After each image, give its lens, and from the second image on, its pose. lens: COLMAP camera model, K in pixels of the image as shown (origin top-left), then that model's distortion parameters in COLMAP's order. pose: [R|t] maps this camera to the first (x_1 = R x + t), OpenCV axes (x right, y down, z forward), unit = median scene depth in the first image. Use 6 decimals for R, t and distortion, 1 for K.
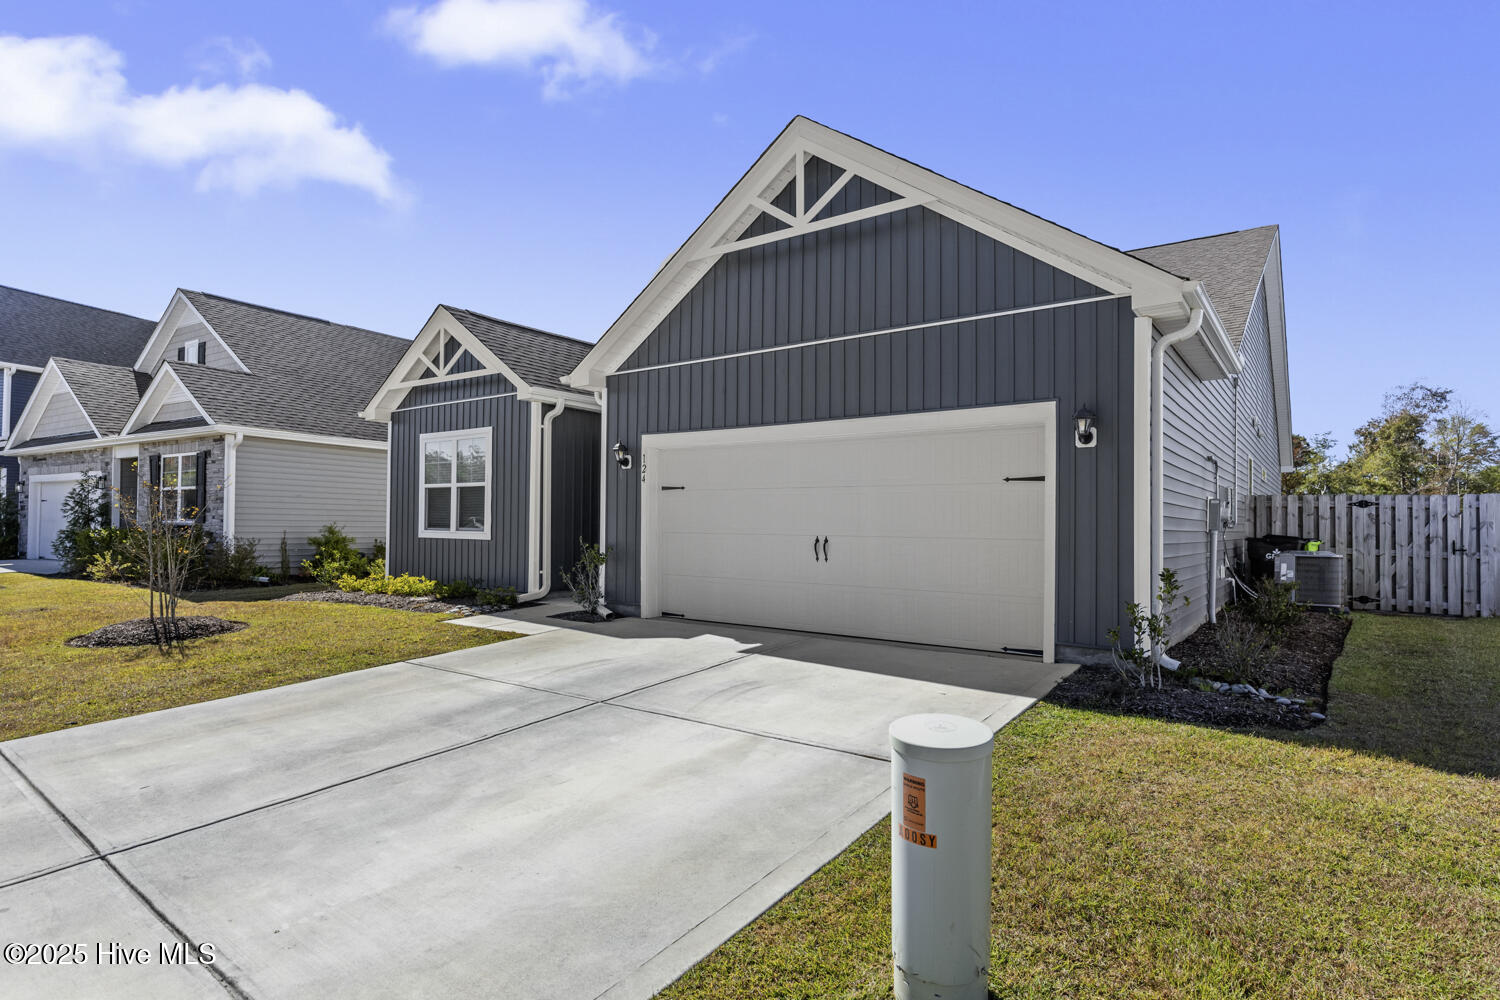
lens RADIAL K [[848.6, 0, 749.6], [0, 848.6, 522.8], [0, 0, 1]] dist [-0.000706, -0.000019]
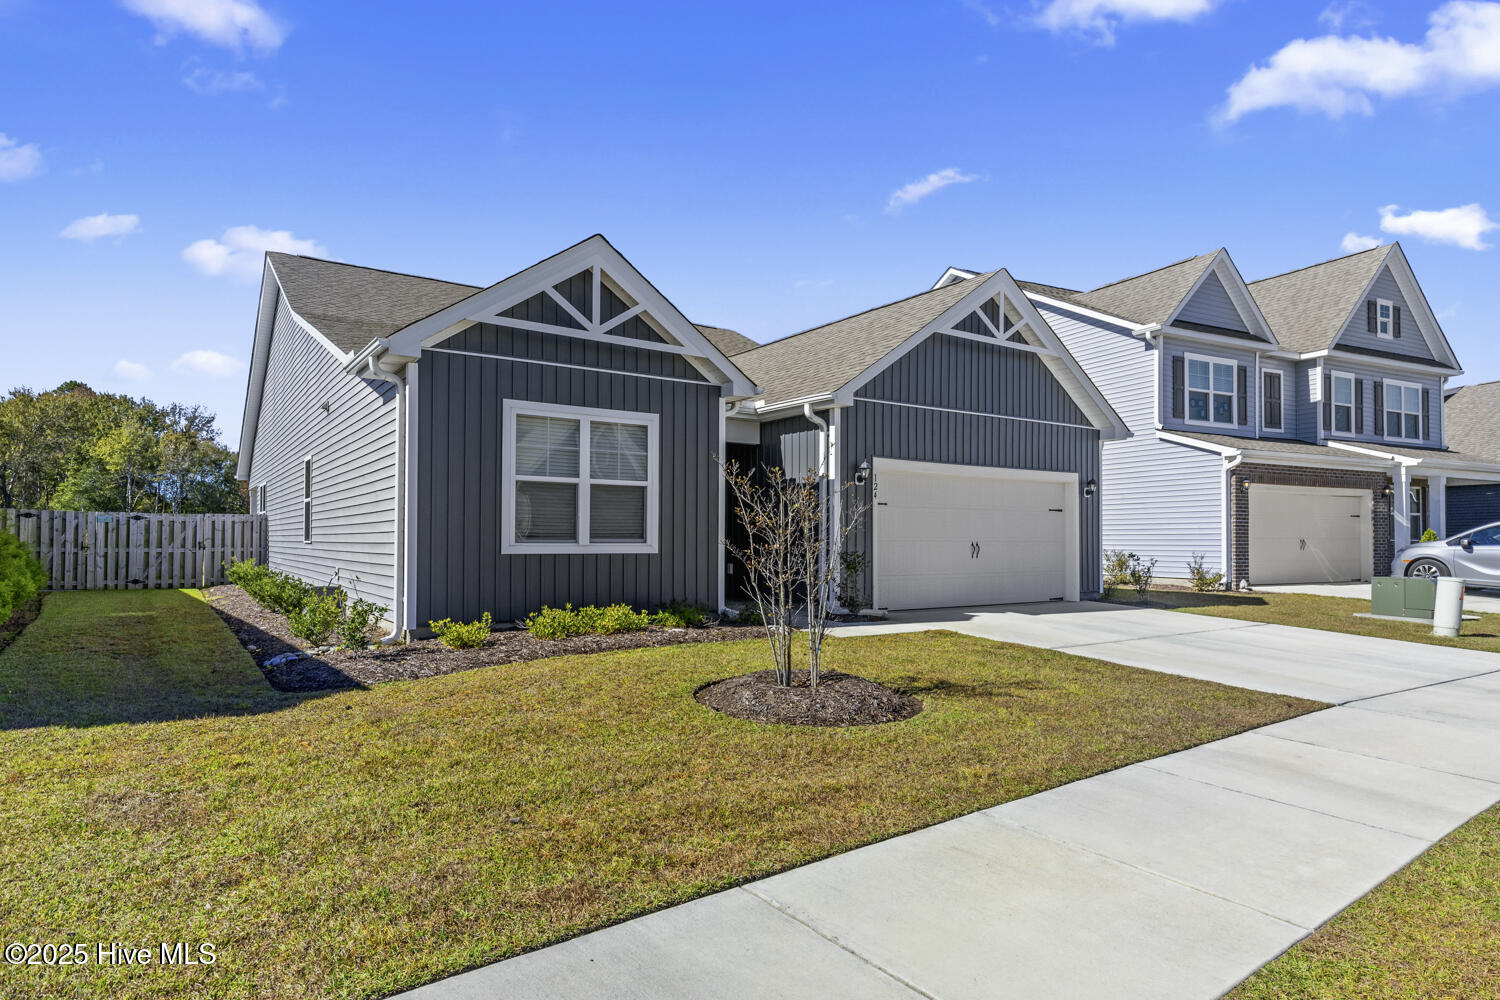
lens RADIAL K [[848.6, 0, 749.6], [0, 848.6, 522.8], [0, 0, 1]] dist [-0.000706, -0.000019]
pose [[0.286753, 0.008626, 0.957966, -1.038452], [-0.003013, 0.999963, -0.008102, -0.002973], [-0.958000, -0.000563, 0.286769, 0.670165]]
